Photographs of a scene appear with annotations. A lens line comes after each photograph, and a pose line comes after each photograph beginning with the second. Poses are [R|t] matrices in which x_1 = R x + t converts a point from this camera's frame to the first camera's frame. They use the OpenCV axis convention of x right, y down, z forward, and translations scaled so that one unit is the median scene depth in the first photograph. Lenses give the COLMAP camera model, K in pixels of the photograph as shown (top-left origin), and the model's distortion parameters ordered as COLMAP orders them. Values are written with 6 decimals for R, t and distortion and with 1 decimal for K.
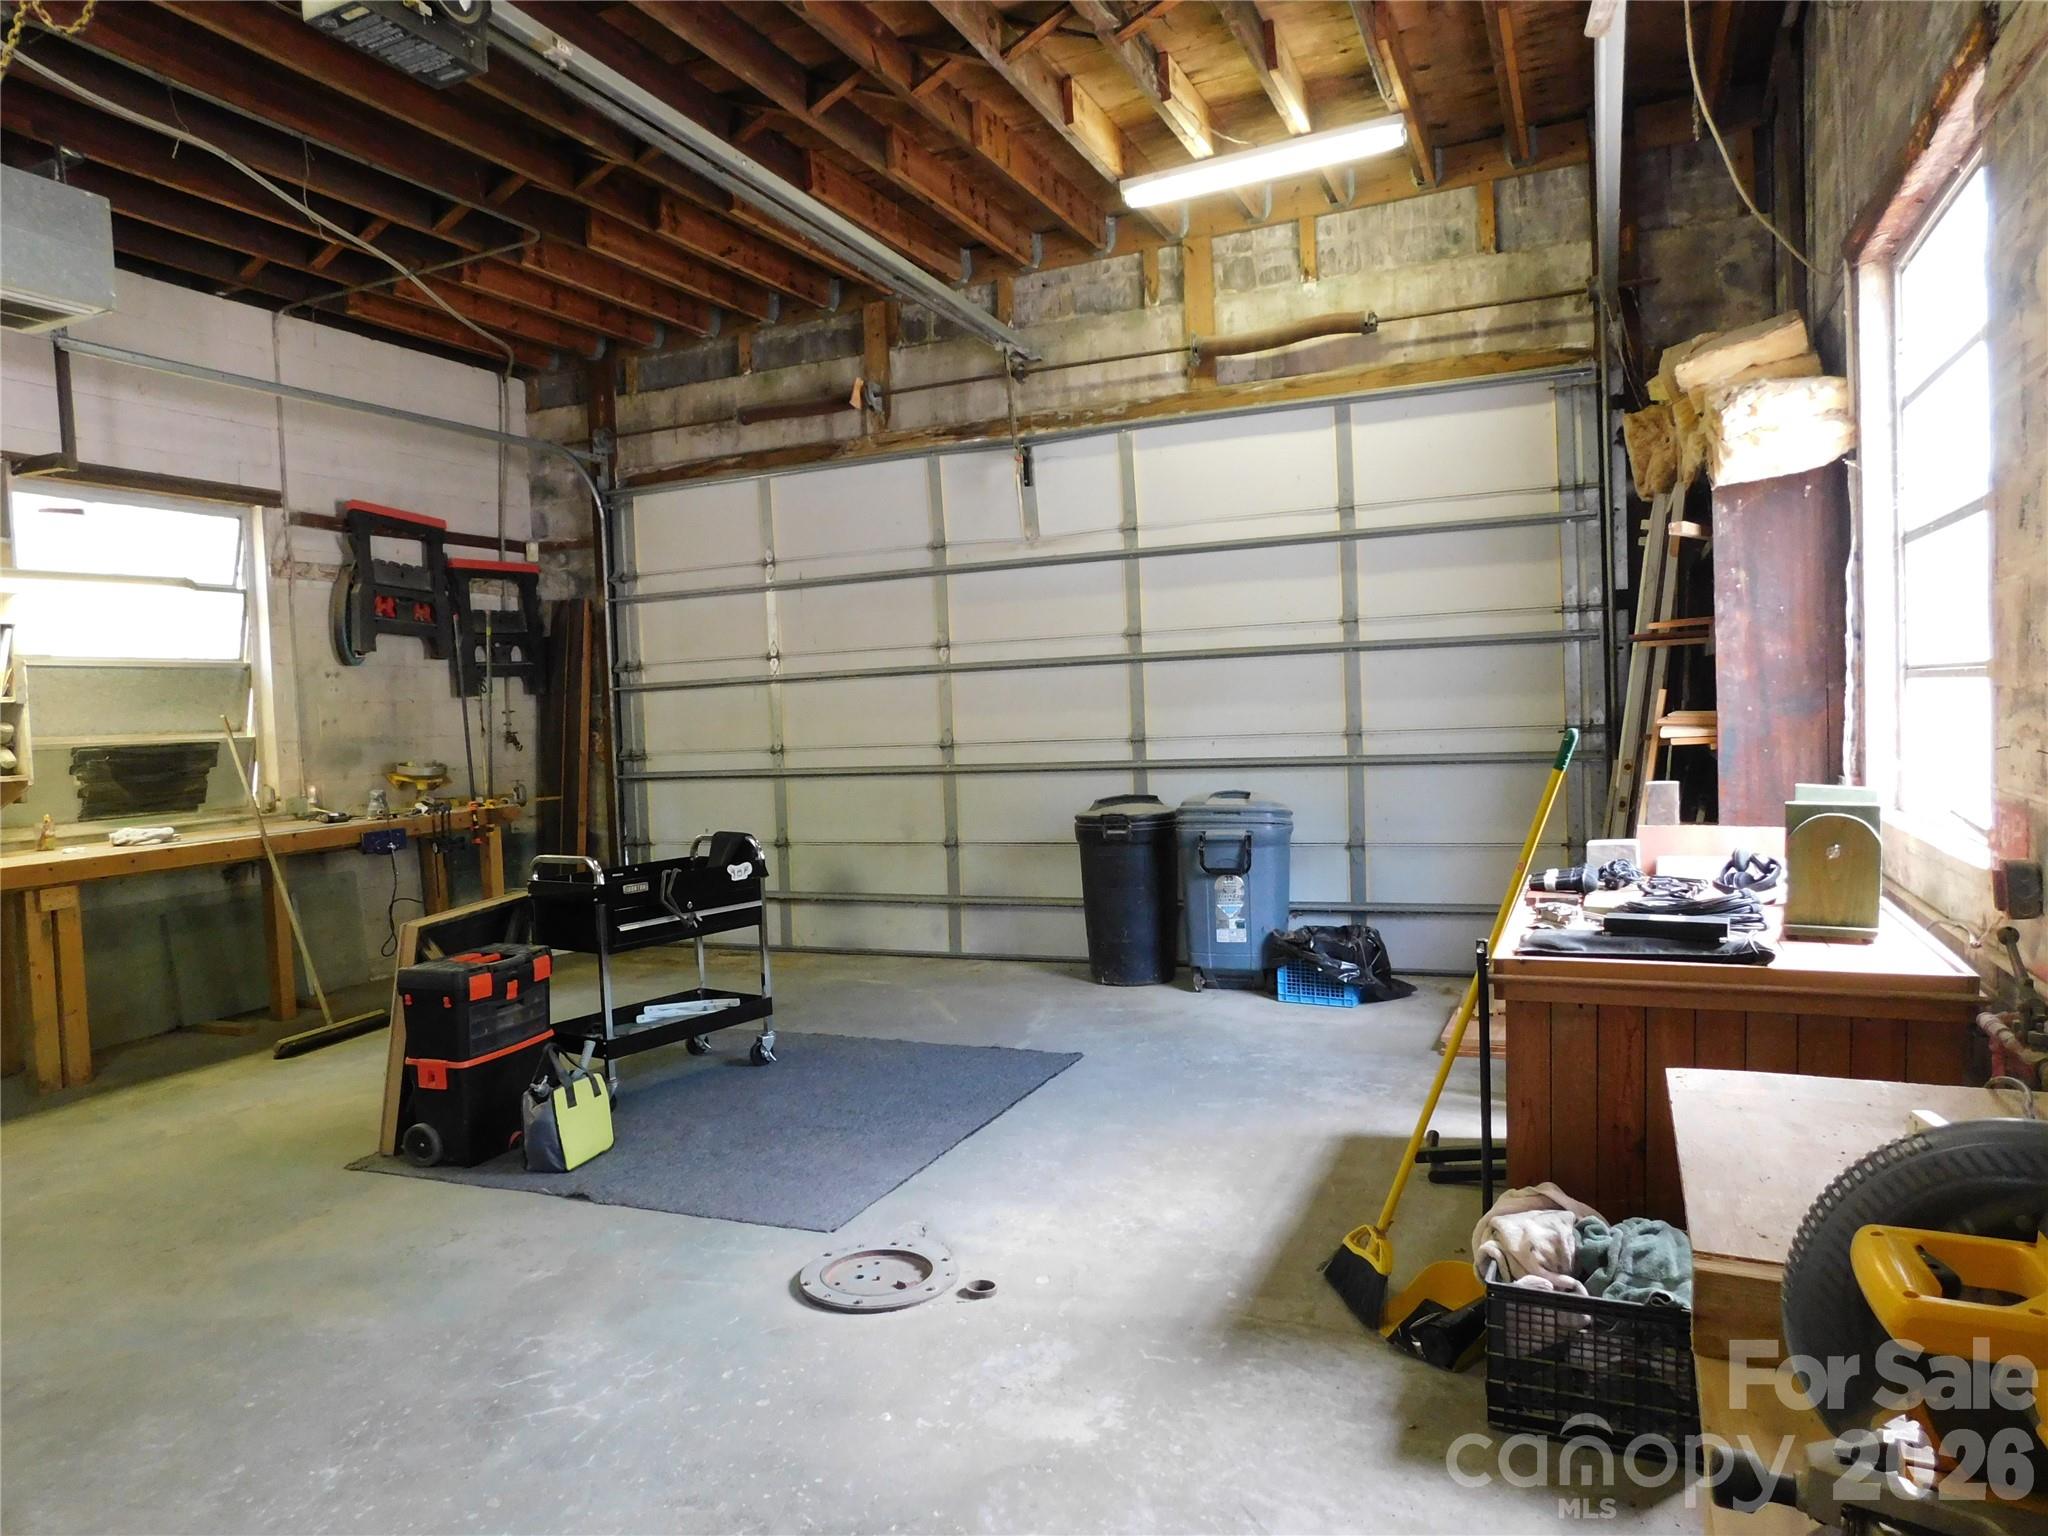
lens RADIAL K [[1343.1, 0, 1015.9], [0, 1343.1, 767.2], [0, 0, 1]] dist [-0.067438, 0.054640]
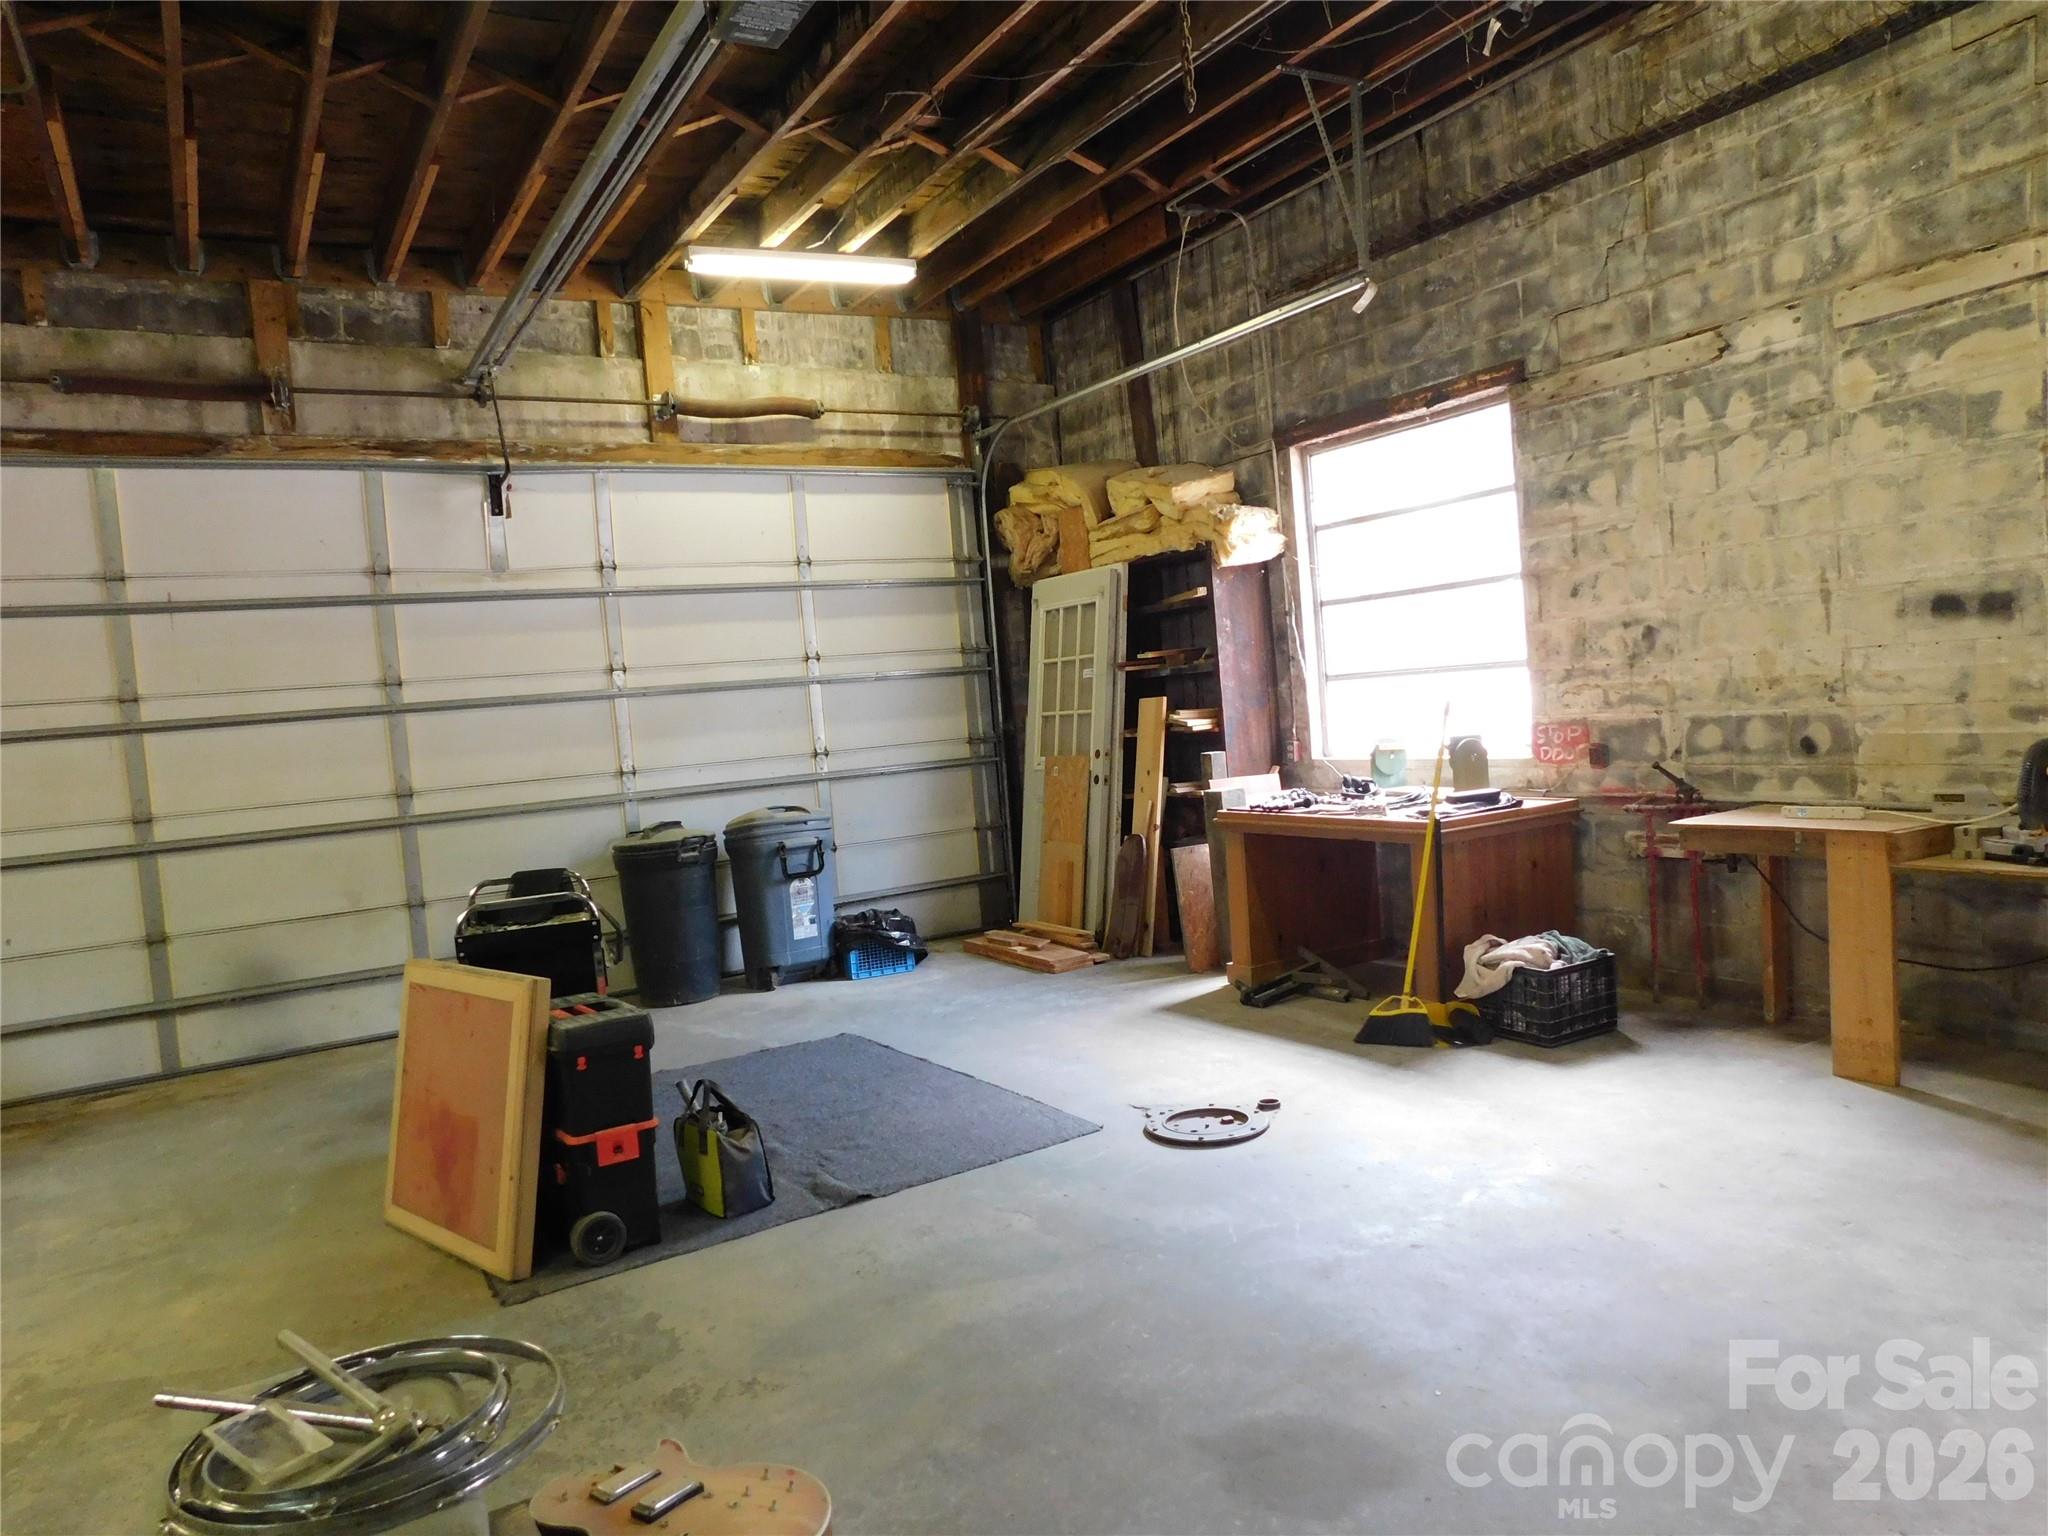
lens RADIAL K [[1343.1, 0, 1015.9], [0, 1343.1, 767.2], [0, 0, 1]] dist [-0.067438, 0.054640]
pose [[0.577623, -0.045329, 0.815044, -0.640720], [0.093911, 0.995518, -0.011189, 0.016706], [-0.810884, 0.083004, 0.579290, 0.187424]]
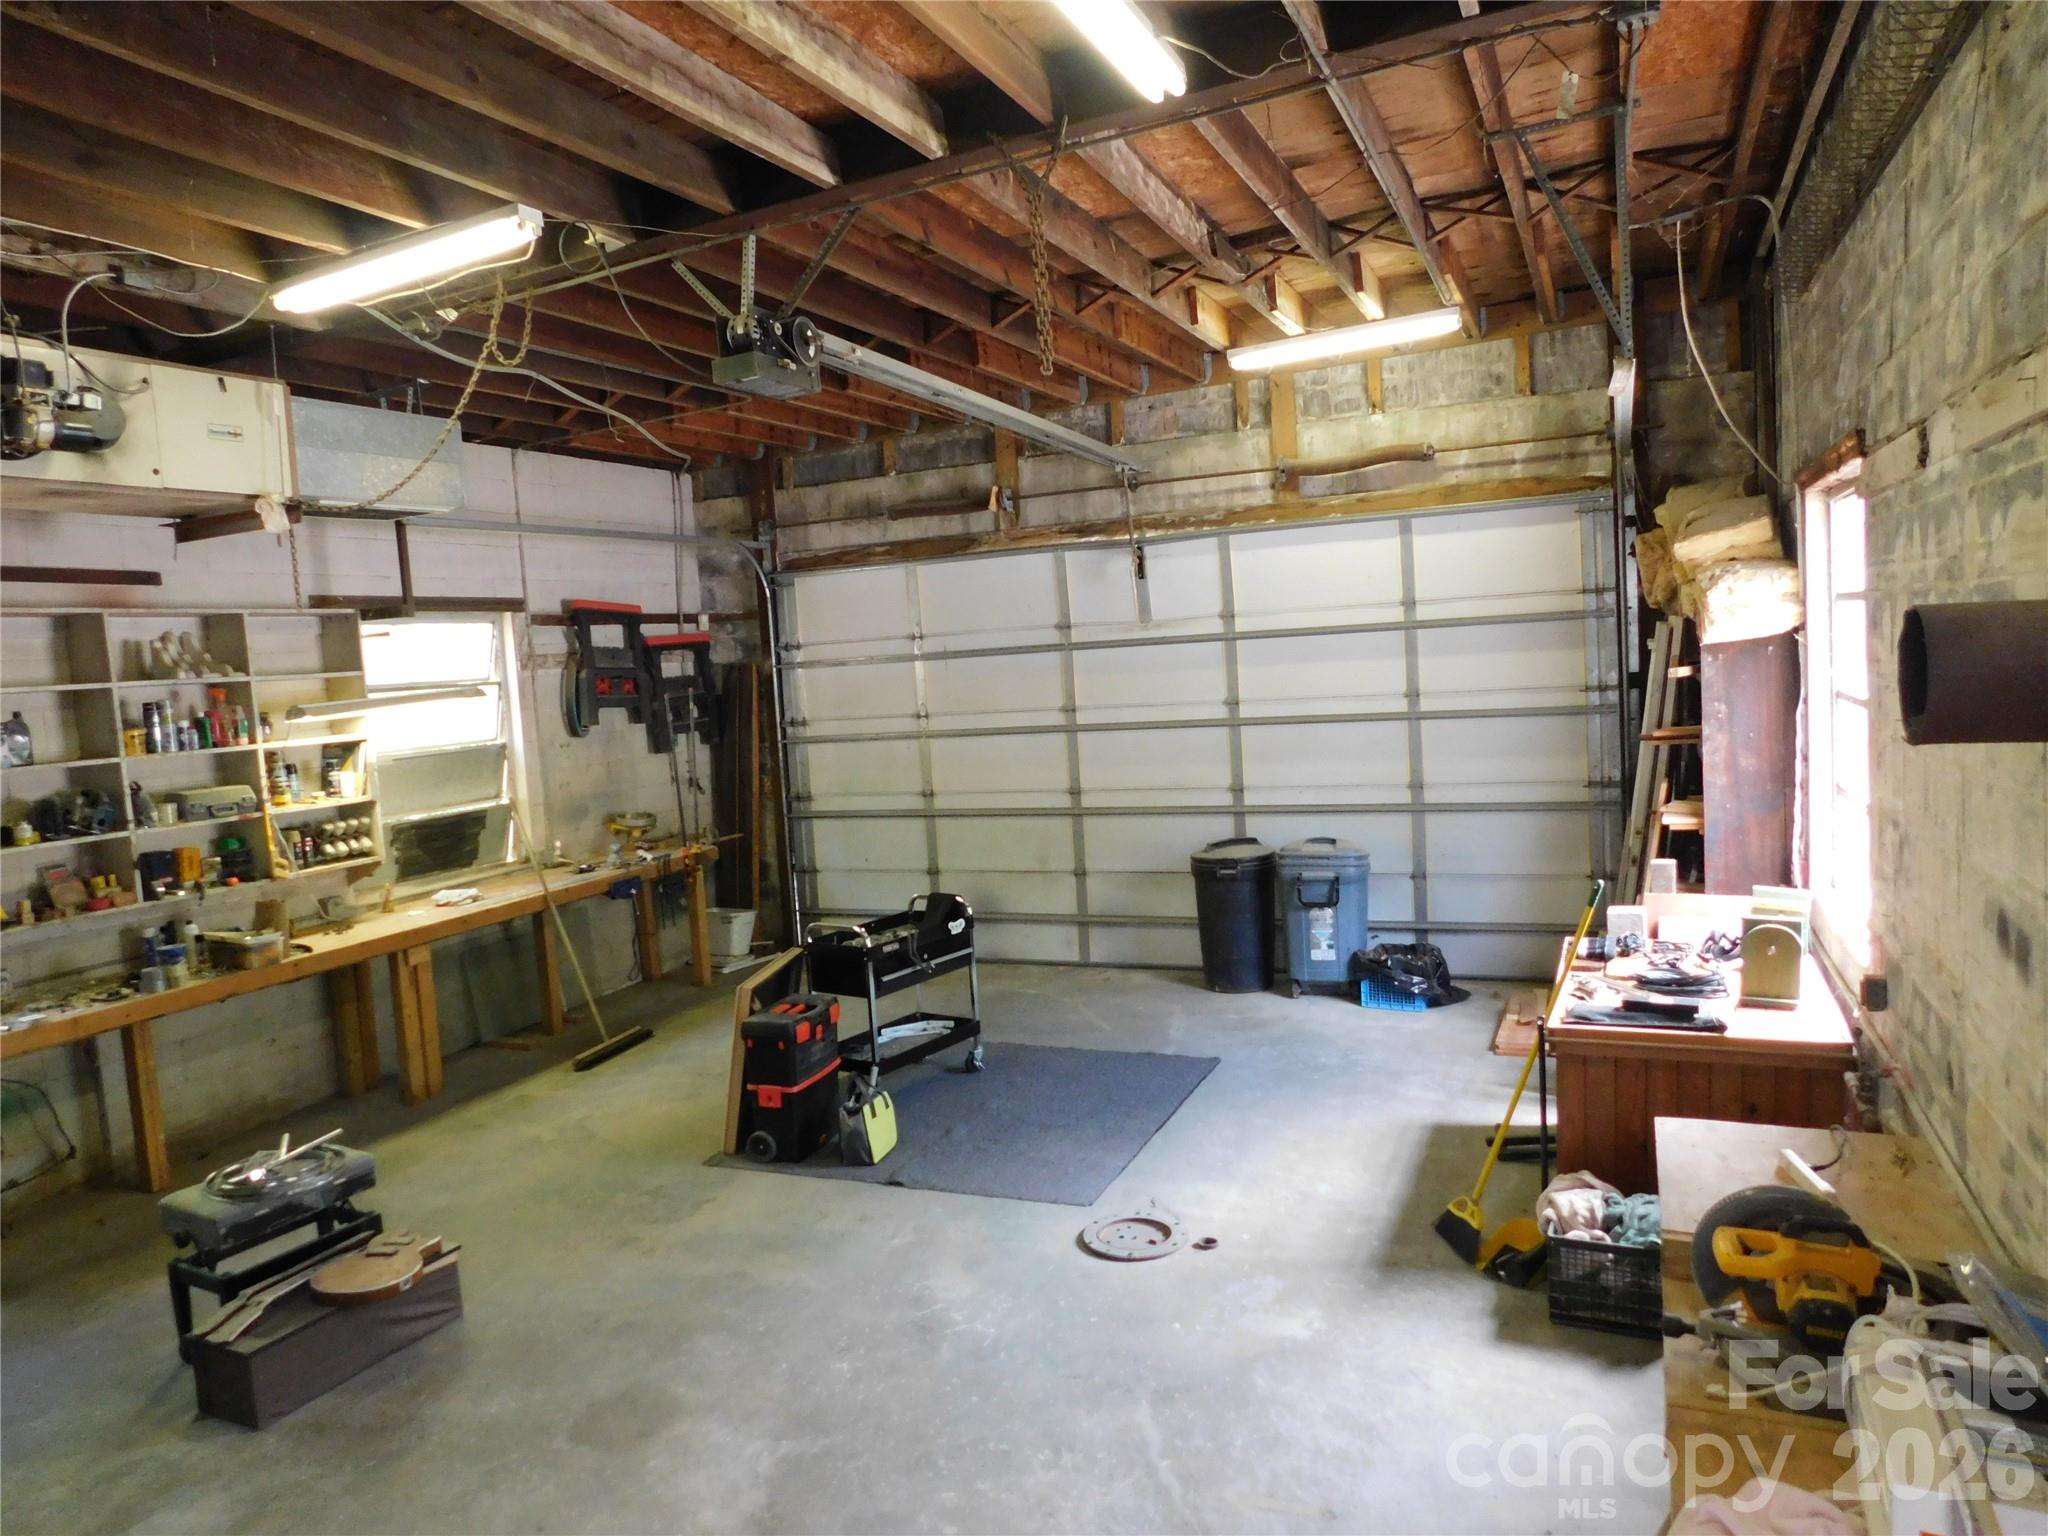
lens RADIAL K [[1333.9, 0, 1024.0], [0, 1333.9, 768.0], [0, 0, 1]] dist [-0.065696, 0.053032]
pose [[0.999730, -0.021849, -0.007963, -0.104302], [0.022160, 0.998901, 0.041312, -0.105183], [0.007051, -0.041477, 0.999115, -0.235833]]
